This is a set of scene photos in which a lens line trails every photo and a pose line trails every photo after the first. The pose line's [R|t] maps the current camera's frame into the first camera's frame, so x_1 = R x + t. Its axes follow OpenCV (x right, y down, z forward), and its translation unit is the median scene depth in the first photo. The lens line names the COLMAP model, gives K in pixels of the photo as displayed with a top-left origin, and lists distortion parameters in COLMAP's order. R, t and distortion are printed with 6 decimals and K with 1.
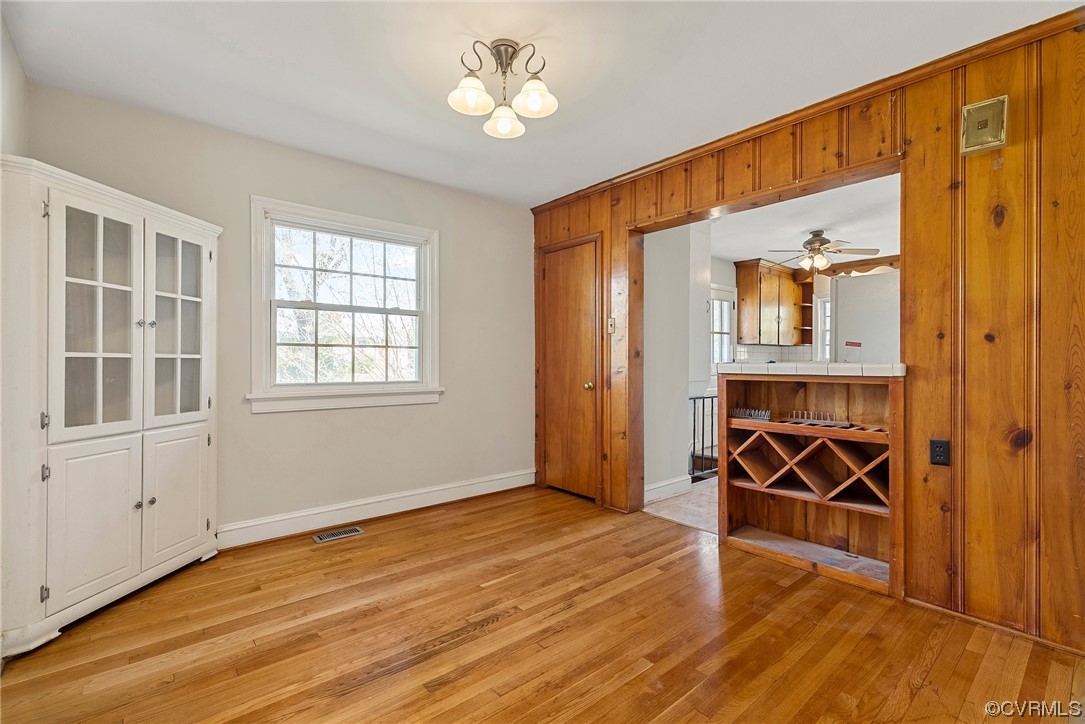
lens RADIAL K [[483.7, 0, 554.9], [0, 483.7, 362.0], [0, 0, 1]] dist [-0.004213, 0.000325]
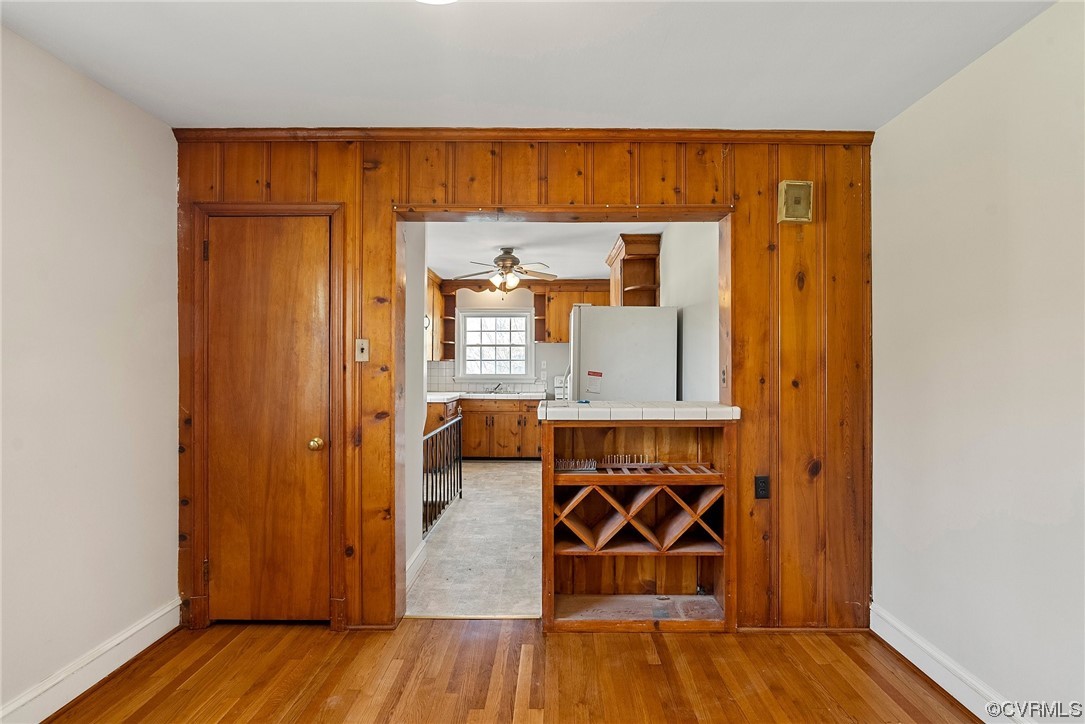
lens RADIAL K [[522.5, 0, 546.3], [0, 522.5, 360.9], [0, 0, 1]] dist [-0.007408, -0.000461]
pose [[0.665517, 0.001938, 0.746380, -0.327941], [0.002331, 0.999986, -0.004675, -0.075213], [-0.746379, 0.004851, 0.665504, 0.451689]]
